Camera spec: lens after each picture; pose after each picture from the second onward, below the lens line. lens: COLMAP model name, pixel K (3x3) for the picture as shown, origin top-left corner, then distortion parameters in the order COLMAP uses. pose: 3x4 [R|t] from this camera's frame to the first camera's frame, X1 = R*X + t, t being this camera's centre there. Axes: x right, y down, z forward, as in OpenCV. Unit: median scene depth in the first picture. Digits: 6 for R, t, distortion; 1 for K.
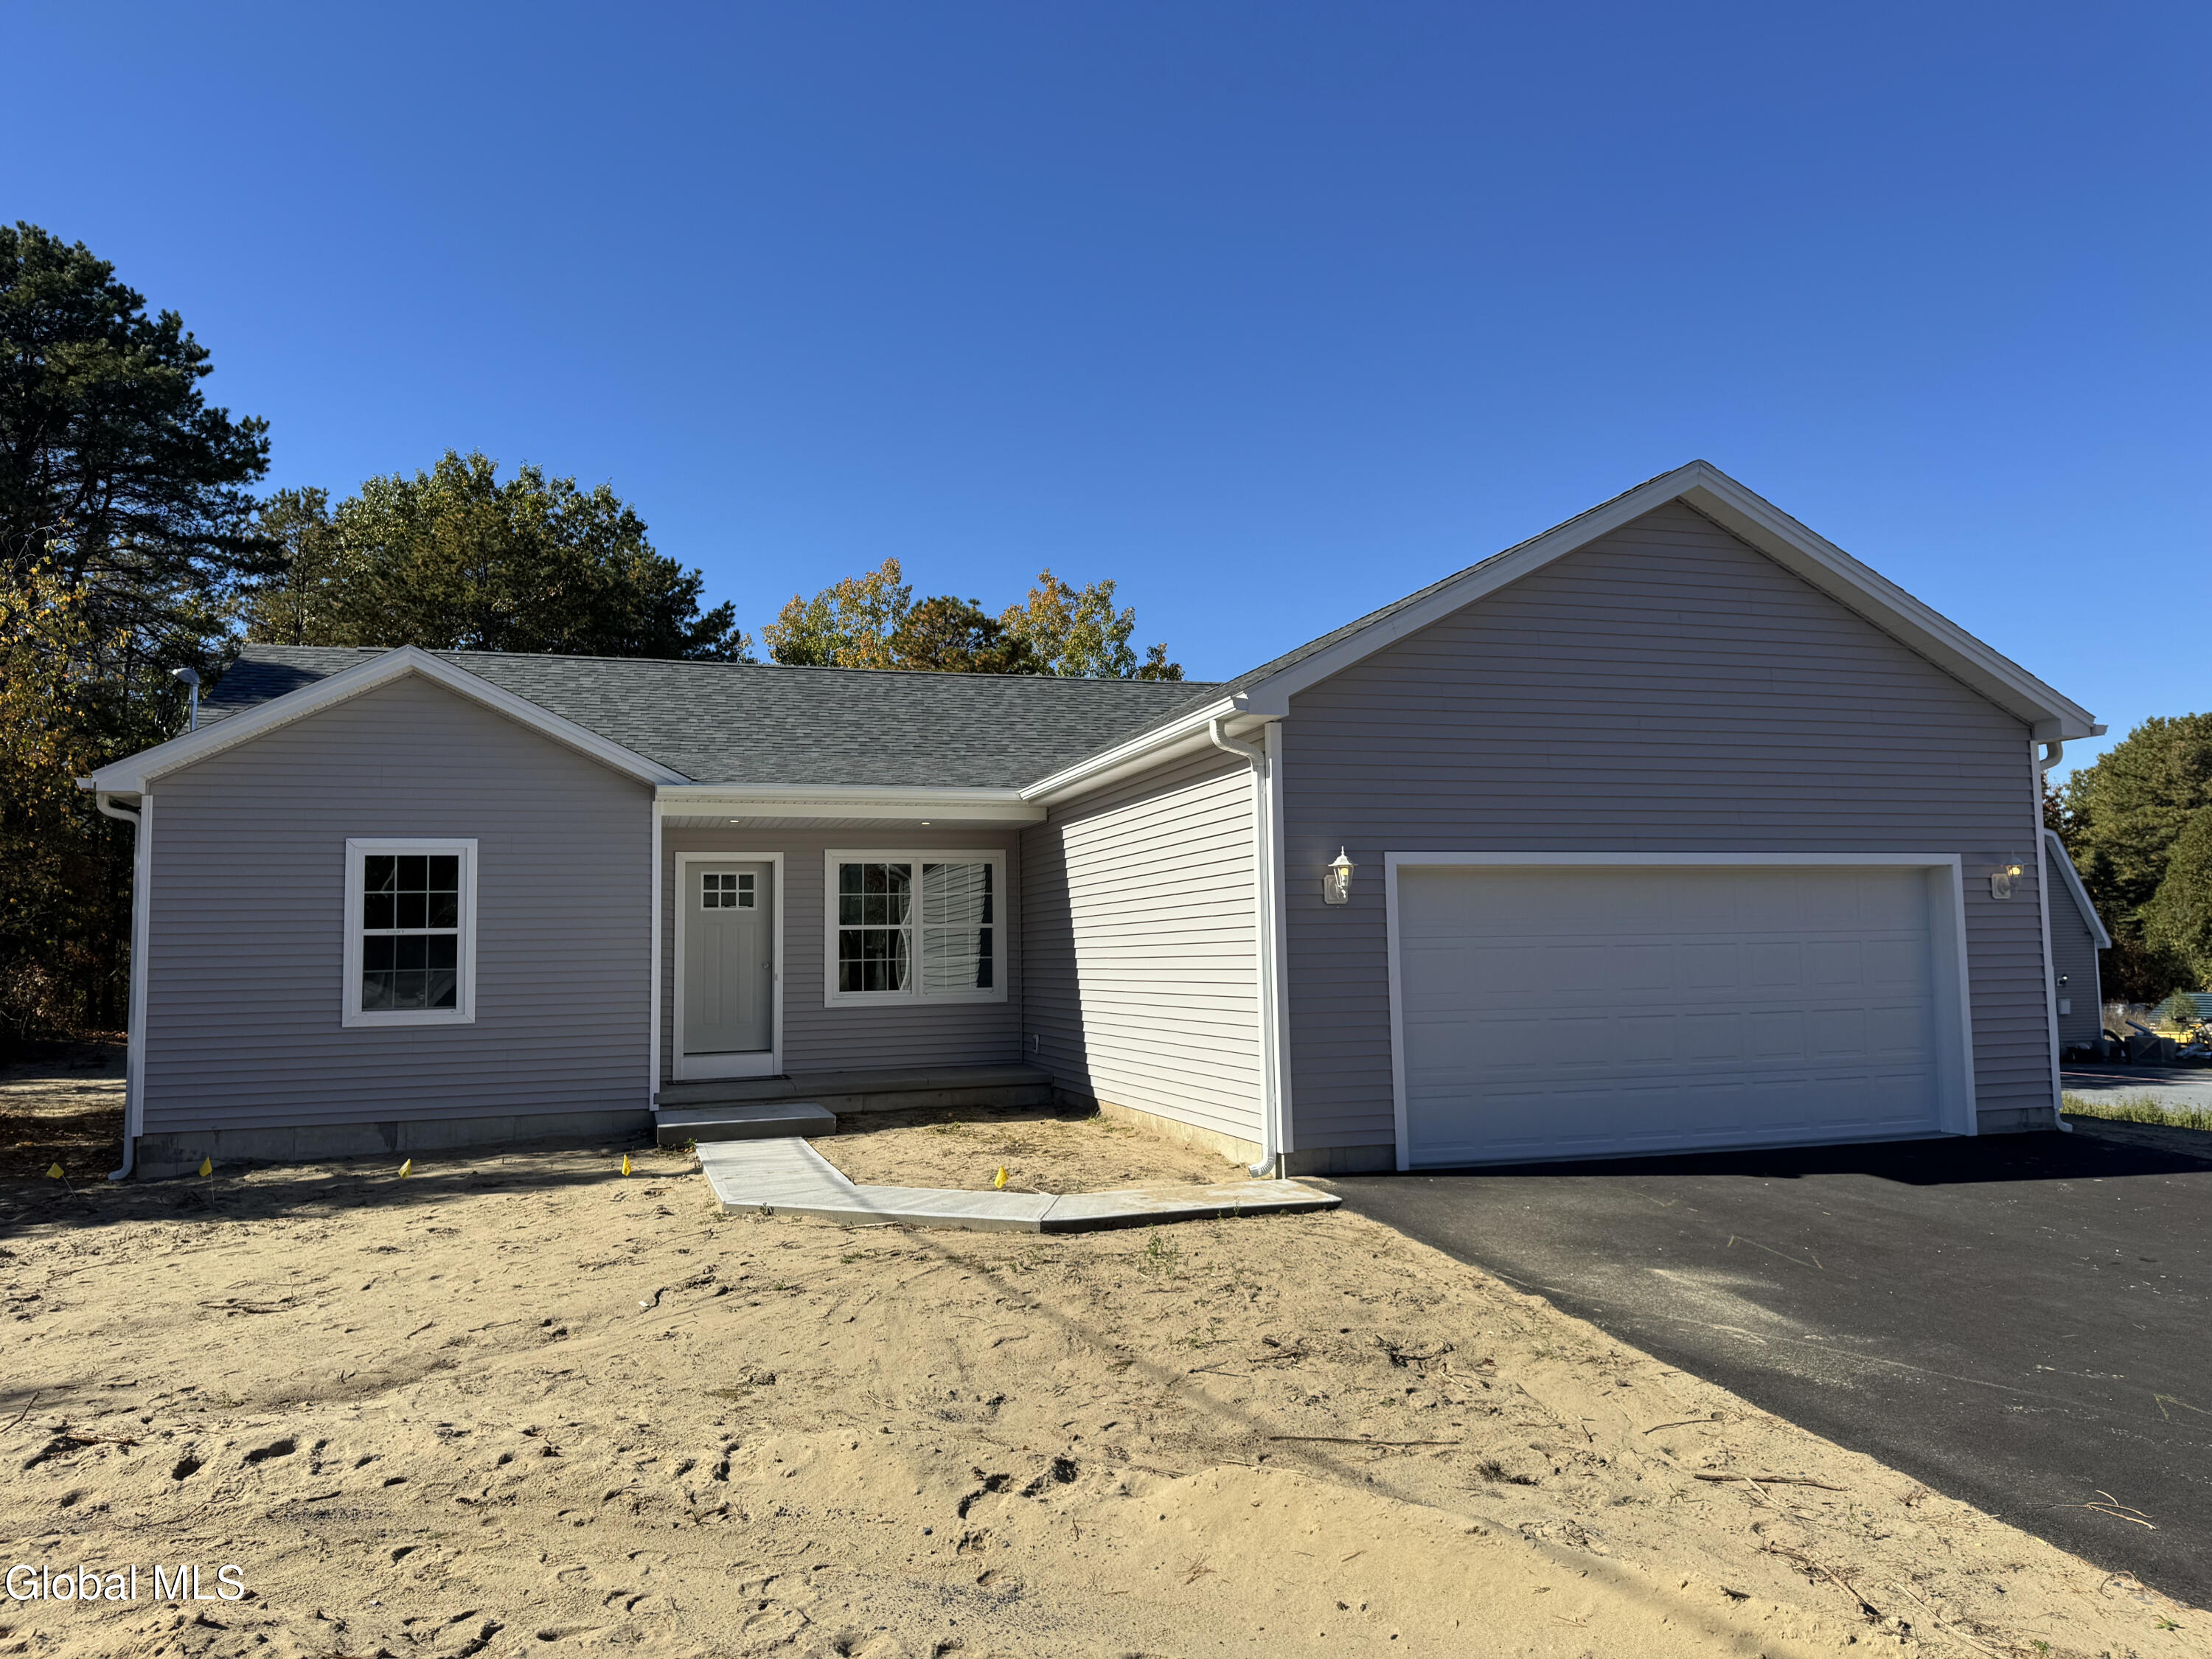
lens RADIAL K [[1543.2, 0, 1109.6], [0, 1543.2, 841.1], [0, 0, 1]] dist [0.007427, -0.014144]
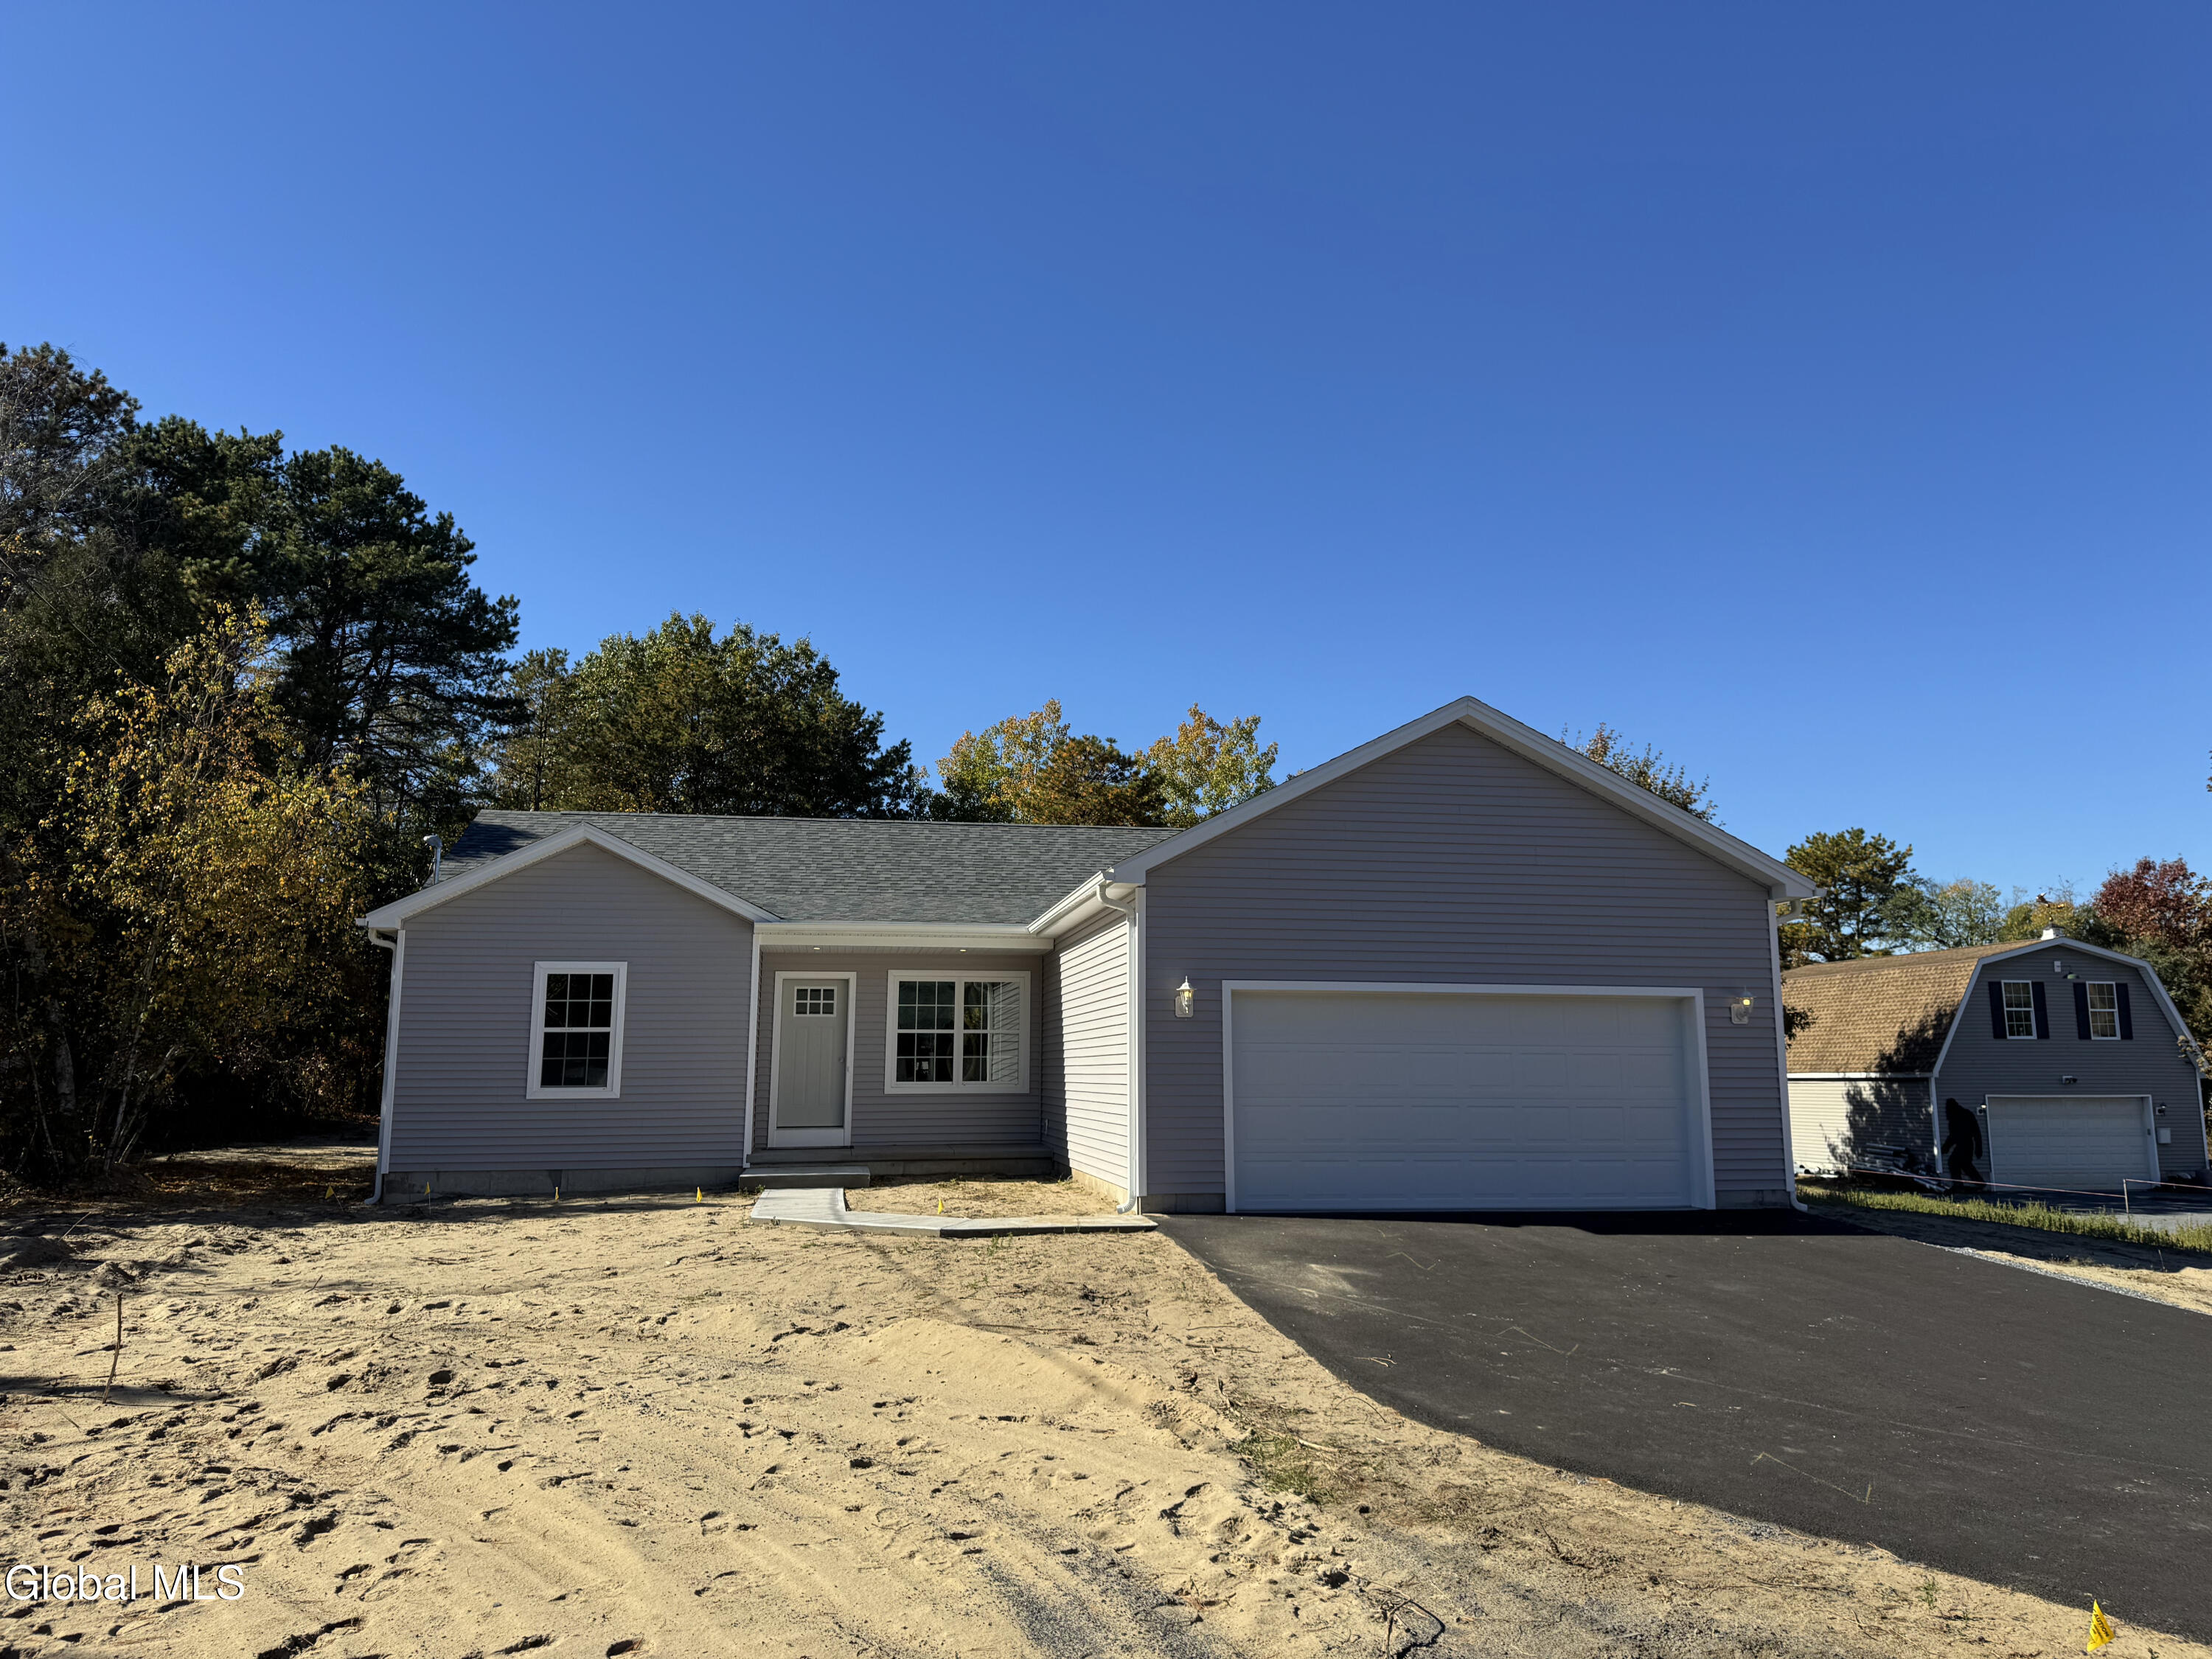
lens RADIAL K [[1543.2, 0, 1108.5], [0, 1543.2, 823.5], [0, 0, 1]] dist [0.007427, -0.014144]
pose [[0.990752, -0.004435, -0.135613, 0.174616], [-0.006875, 0.996541, -0.082814, -0.011783], [0.135511, 0.082981, 0.987295, -0.263862]]
